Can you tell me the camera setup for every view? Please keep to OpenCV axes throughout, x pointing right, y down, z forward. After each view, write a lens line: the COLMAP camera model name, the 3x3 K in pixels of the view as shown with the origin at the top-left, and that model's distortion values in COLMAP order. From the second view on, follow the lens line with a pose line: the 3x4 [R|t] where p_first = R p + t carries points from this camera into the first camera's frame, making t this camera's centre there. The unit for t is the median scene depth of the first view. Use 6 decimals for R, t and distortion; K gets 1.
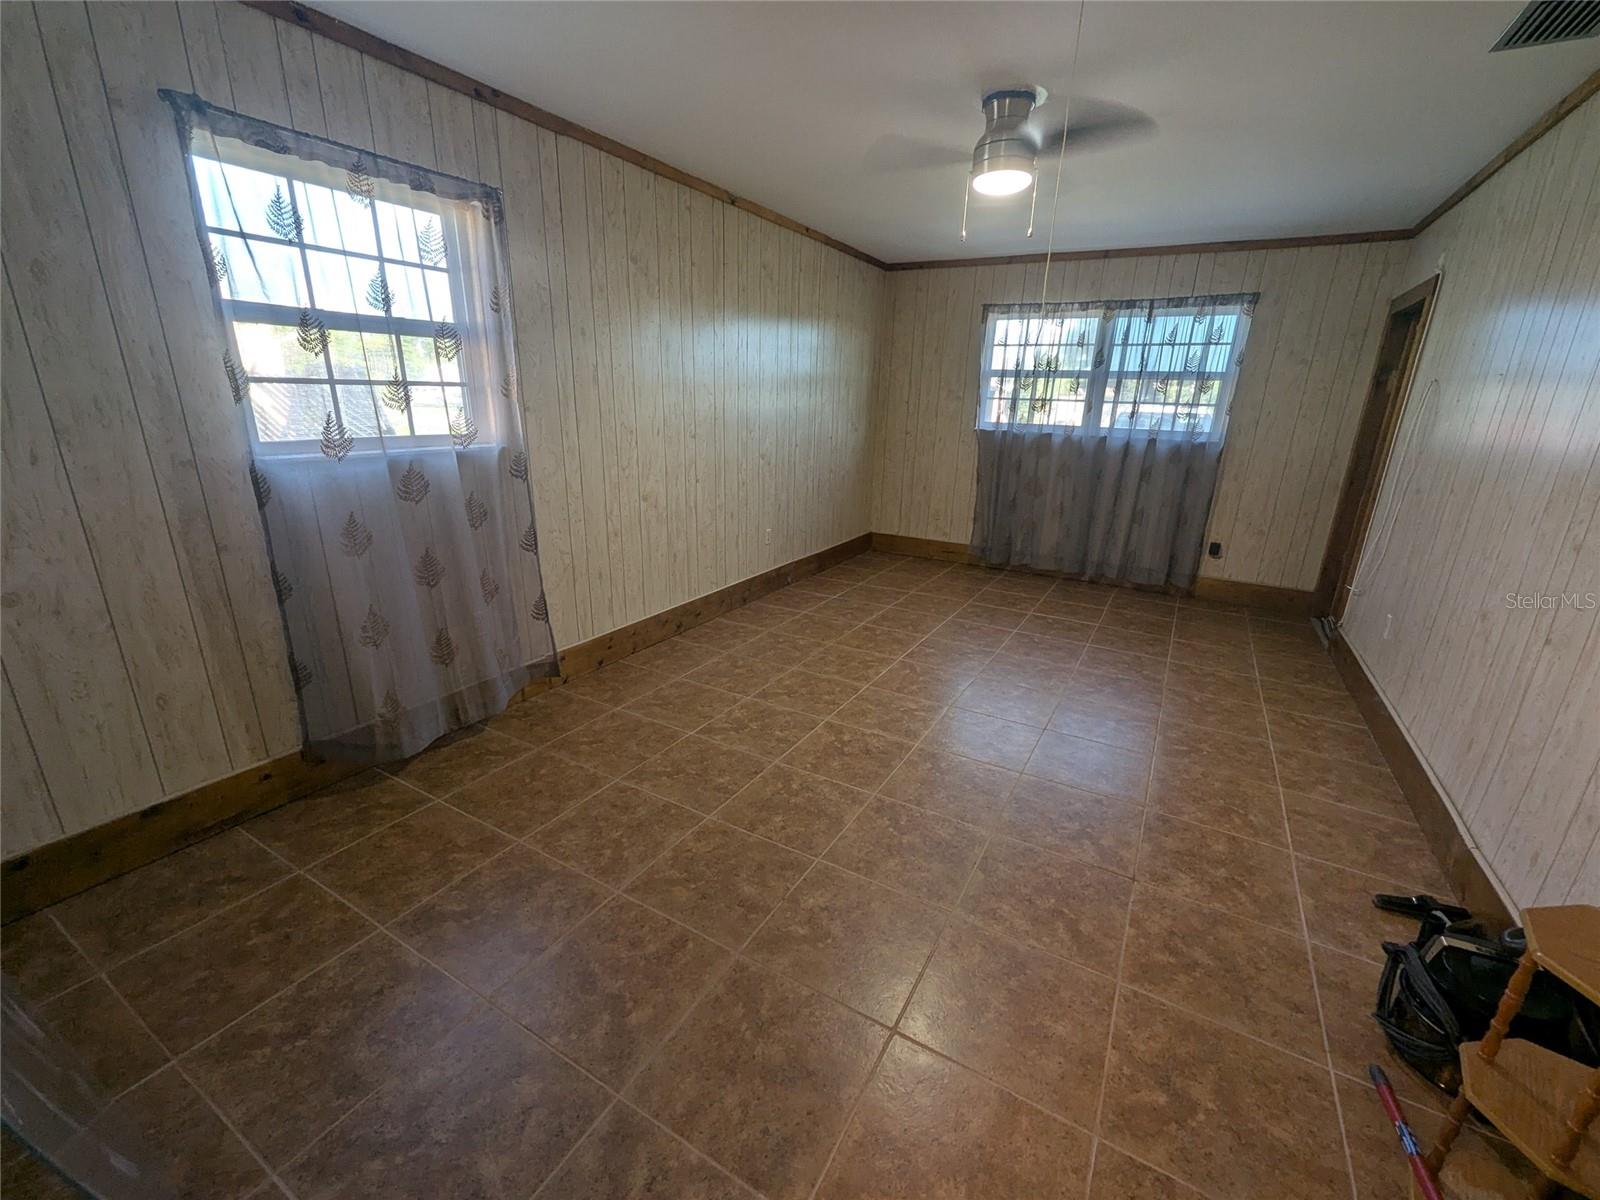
lens RADIAL K [[666.6, 0, 810.4], [0, 666.6, 603.6], [0, 0, 1]] dist [0.005789, -0.001999]
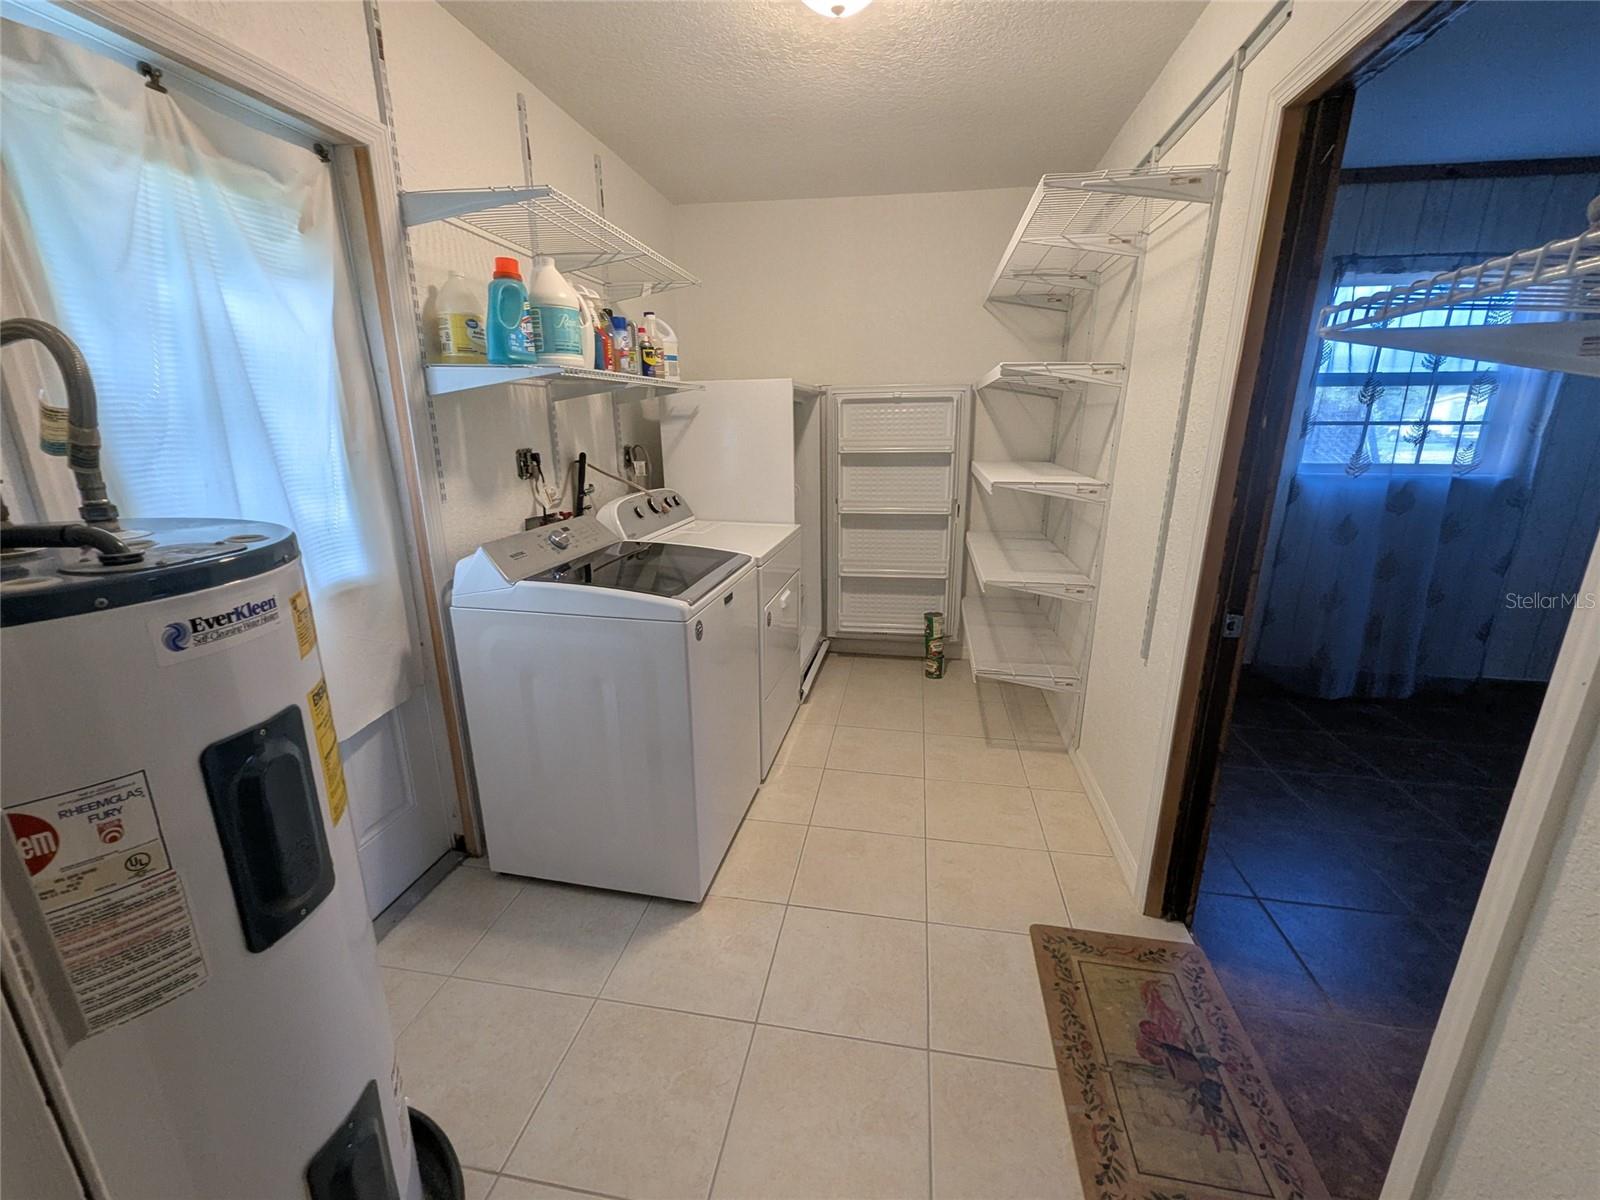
lens RADIAL K [[666.6, 0, 799.1], [0, 666.6, 606.6], [0, 0, 1]] dist [0.005789, -0.001999]
pose [[0.338321, 0.233852, -0.911511, 0.173996], [-0.275685, 0.950762, 0.141598, 0.113936], [0.899743, 0.203384, 0.386133, -0.373618]]
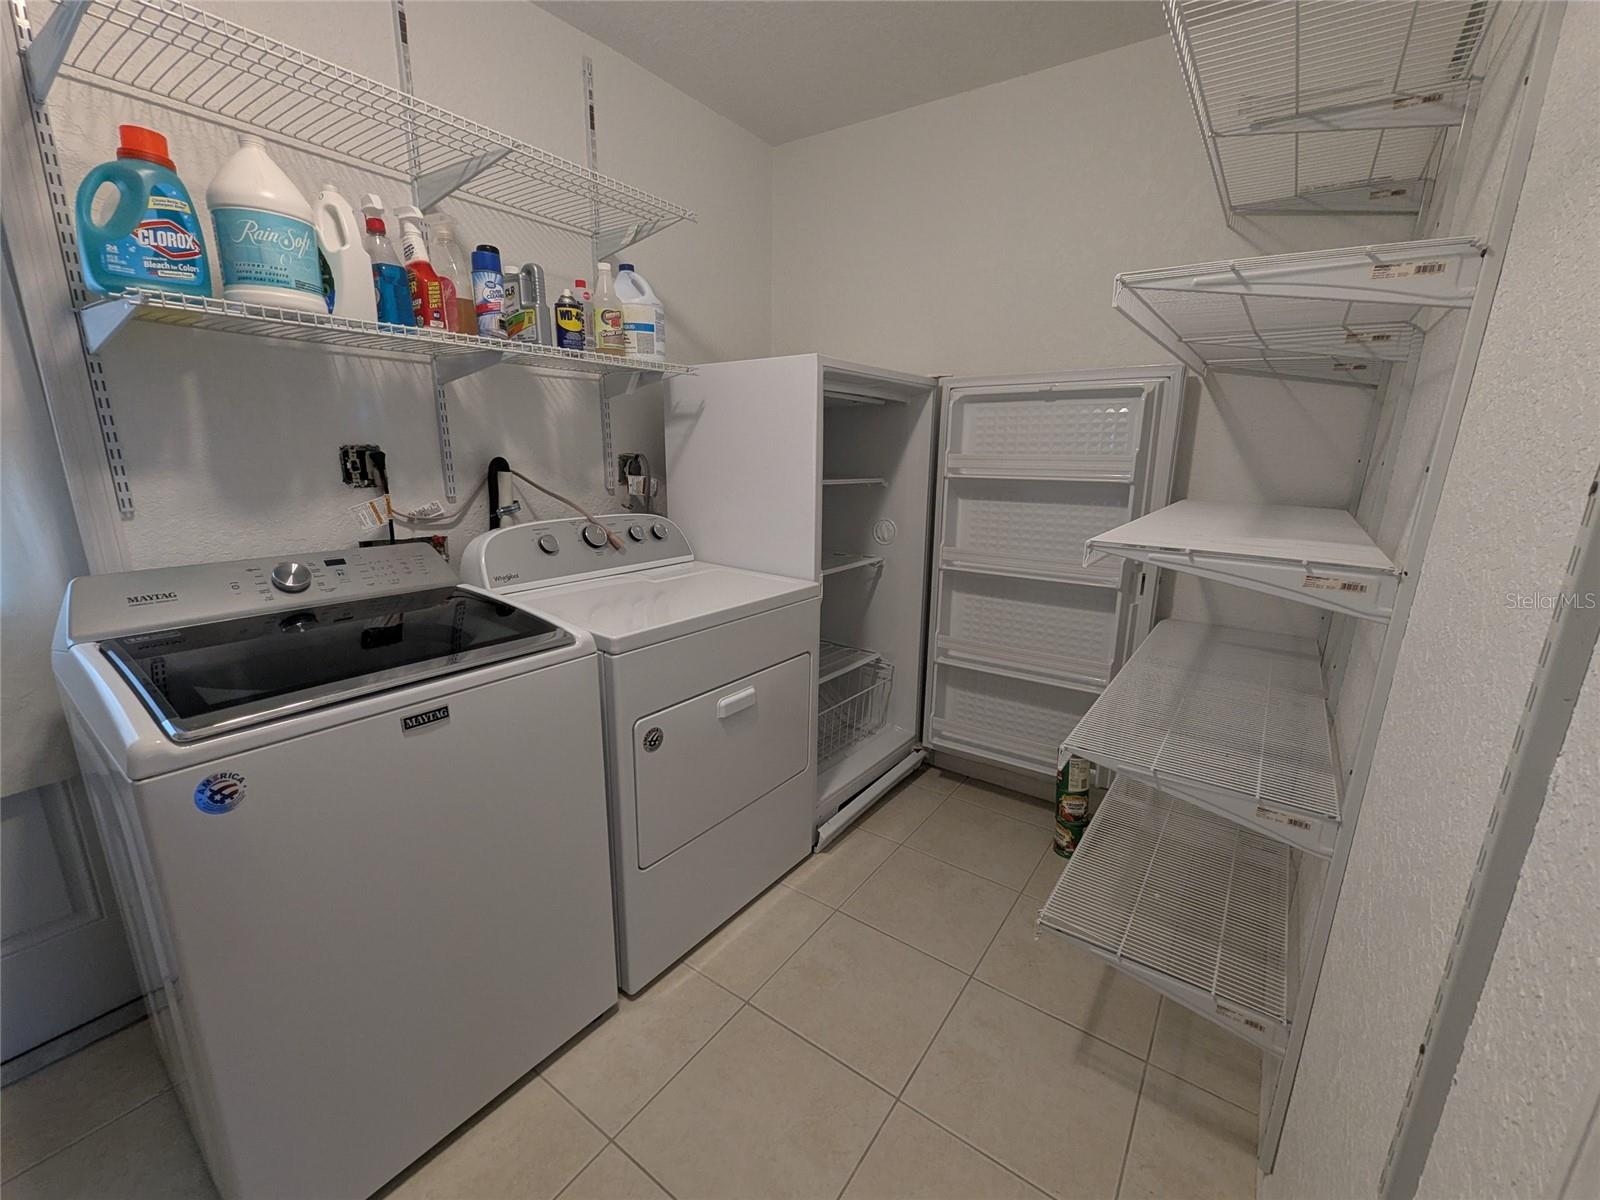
lens RADIAL K [[666.6, 0, 804.8], [0, 666.6, 608.8], [0, 0, 1]] dist [0.005789, -0.001999]
pose [[-0.097687, 0.212151, -0.972342, -0.106339], [-0.319334, 0.918672, 0.232523, 0.027814], [0.942594, 0.333217, -0.021995, -0.041851]]
